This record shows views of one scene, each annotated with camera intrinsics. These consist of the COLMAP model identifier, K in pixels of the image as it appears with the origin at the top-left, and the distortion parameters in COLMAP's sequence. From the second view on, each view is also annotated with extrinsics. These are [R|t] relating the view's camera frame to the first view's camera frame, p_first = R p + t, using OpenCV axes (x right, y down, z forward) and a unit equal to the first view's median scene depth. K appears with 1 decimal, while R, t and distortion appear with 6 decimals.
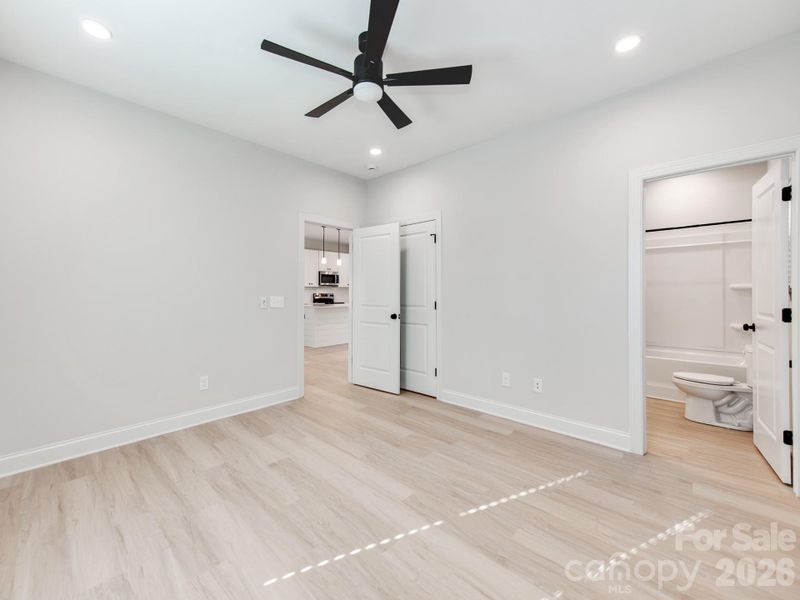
lens RADIAL K [[337.2, 0, 415.0], [0, 337.2, 292.6], [0, 0, 1]] dist [0.009319, -0.000433]
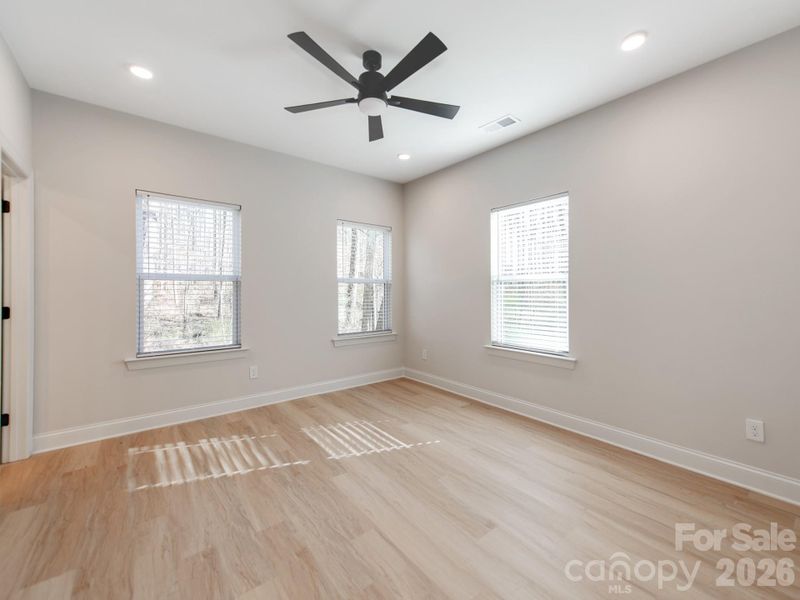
lens RADIAL K [[337.2, 0, 415.0], [0, 337.2, 292.6], [0, 0, 1]] dist [0.009319, -0.000433]
pose [[-0.983374, -0.003051, 0.181564, -0.392772], [-0.001994, 0.999980, 0.006004, 0.006288], [-0.181579, 0.005542, -0.983361, 1.745888]]
